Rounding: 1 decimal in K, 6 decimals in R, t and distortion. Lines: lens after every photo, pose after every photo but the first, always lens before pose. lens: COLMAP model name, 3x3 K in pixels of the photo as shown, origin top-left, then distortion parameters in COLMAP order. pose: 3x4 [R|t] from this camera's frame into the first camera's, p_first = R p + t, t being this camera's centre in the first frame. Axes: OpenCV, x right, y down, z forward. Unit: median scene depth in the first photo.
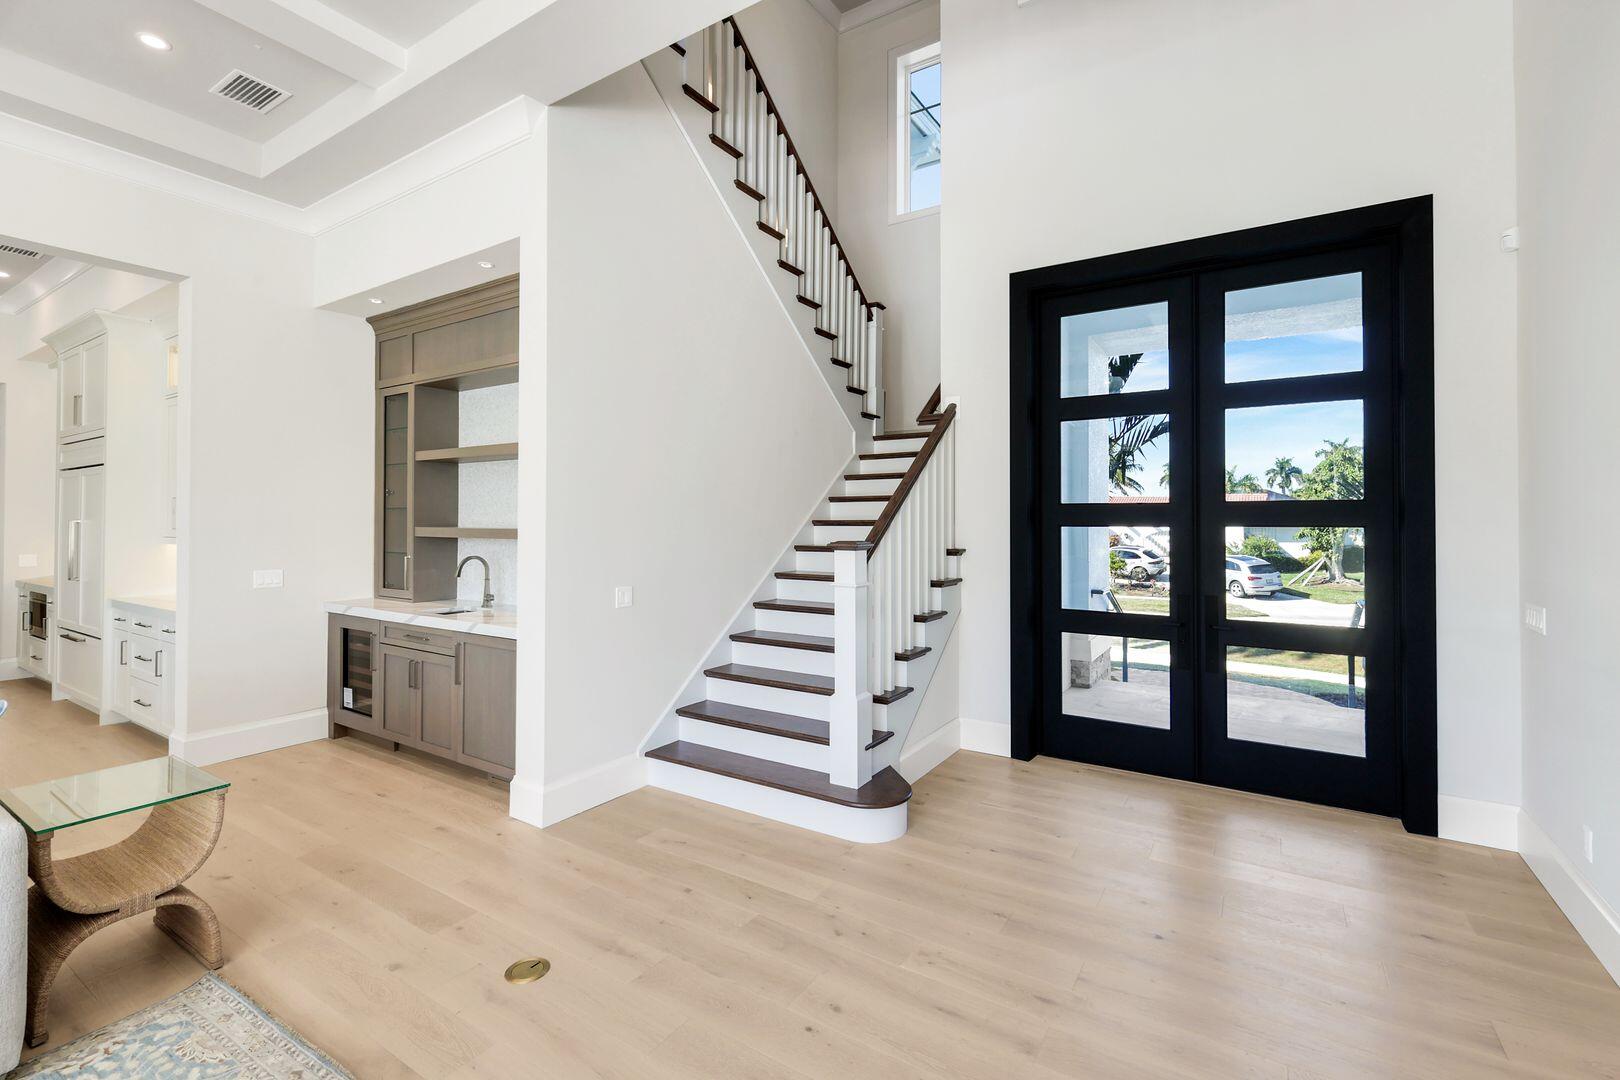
lens RADIAL K [[716.0, 0, 813.0], [0, 716.0, 528.0], [0, 0, 1]] dist [0.003756, 0.000467]
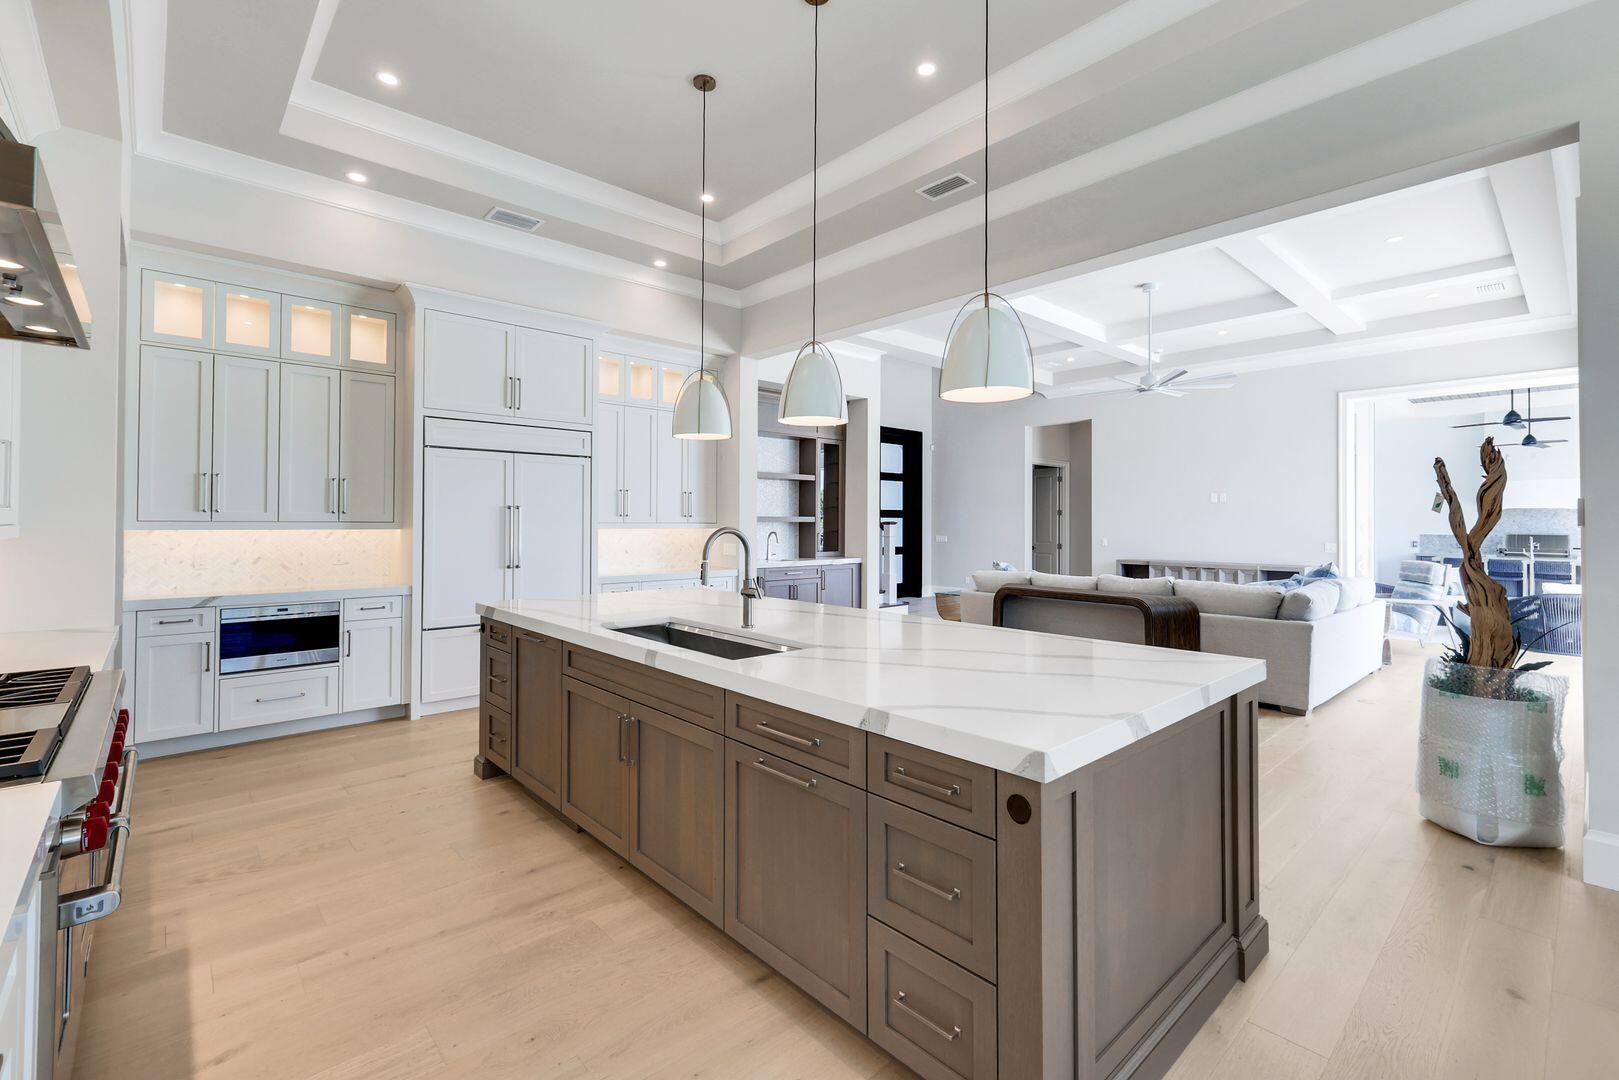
lens RADIAL K [[715.8, 0, 809.8], [0, 715.8, 512.9], [0, 0, 1]] dist [-0.000582, -0.000556]
pose [[0.262836, 0.011642, 0.964770, -2.746197], [0.006265, 0.999886, -0.013772, 0.020890], [-0.964820, 0.009664, 0.262732, 0.516877]]
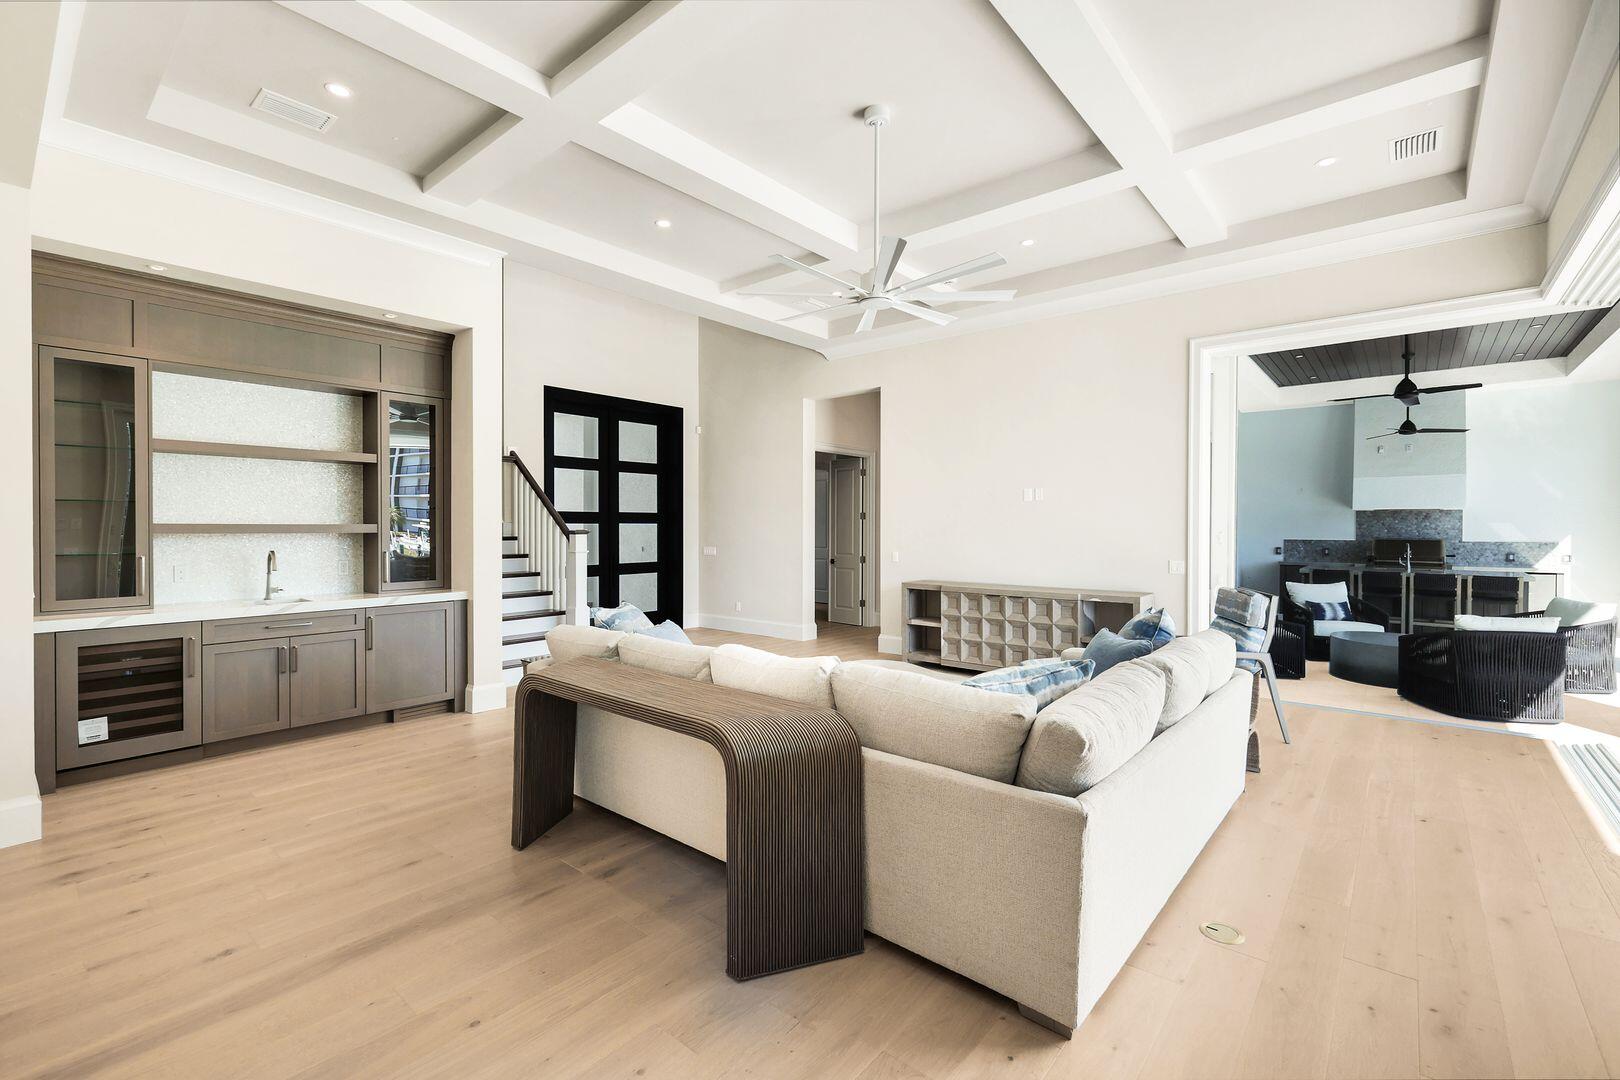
lens RADIAL K [[707.5, 0, 816.3], [0, 707.5, 529.3], [0, 0, 1]] dist [0.002536, 0.000274]
pose [[0.132463, -0.007851, 0.991157, -1.721510], [0.010024, 0.999928, 0.006581, 0.010684], [-0.991137, 0.009063, 0.132532, 0.081482]]
